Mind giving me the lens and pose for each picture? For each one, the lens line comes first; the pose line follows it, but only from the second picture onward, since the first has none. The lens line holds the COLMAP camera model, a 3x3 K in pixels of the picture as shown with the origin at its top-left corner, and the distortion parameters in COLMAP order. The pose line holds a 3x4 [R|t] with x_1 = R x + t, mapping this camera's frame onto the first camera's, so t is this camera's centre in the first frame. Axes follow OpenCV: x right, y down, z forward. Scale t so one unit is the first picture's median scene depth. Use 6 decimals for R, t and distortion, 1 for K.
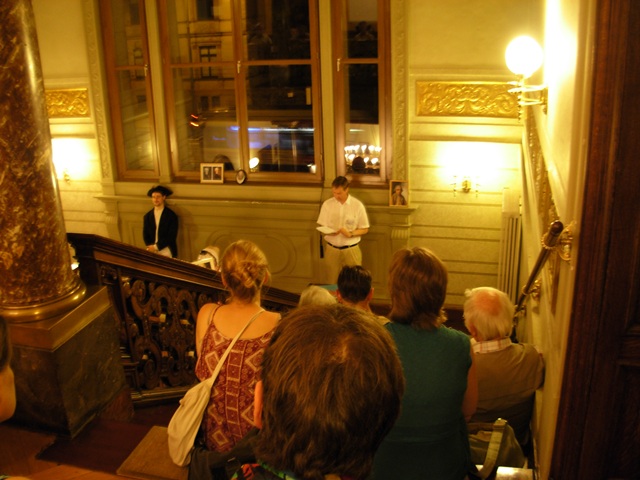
lens RADIAL K [[683.1, 0, 321.2], [0, 683.1, 254.5], [0, 0, 1]] dist [-0.246505, 0.179292]
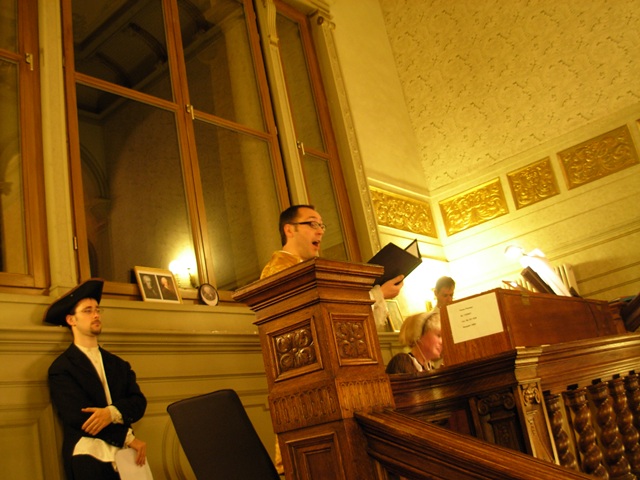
lens RADIAL K [[683.1, 0, 321.2], [0, 683.1, 254.5], [0, 0, 1]] dist [-0.246505, 0.179292]
pose [[0.419111, 0.203550, 0.884824, -0.592558], [0.470158, 0.785050, -0.403295, 0.120687], [-0.776722, 0.585033, 0.233322, 0.854185]]
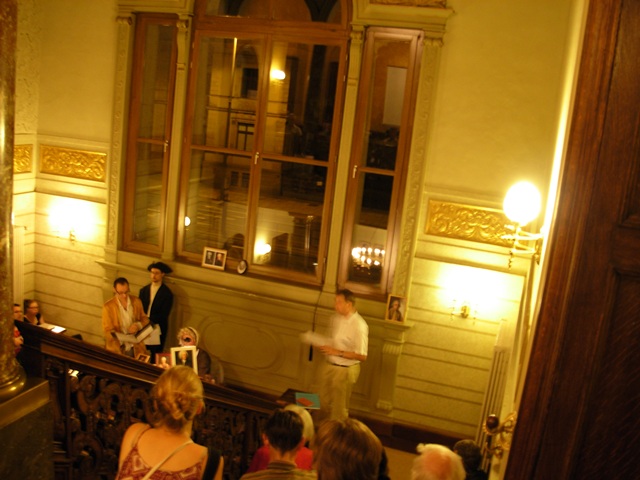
lens RADIAL K [[683.1, 0, 321.2], [0, 683.1, 254.5], [0, 0, 1]] dist [-0.246505, 0.179292]
pose [[0.988089, 0.150953, -0.029893, 0.024980], [-0.153549, 0.979968, -0.126826, -0.025506], [0.010150, 0.129906, 0.991474, 0.012483]]
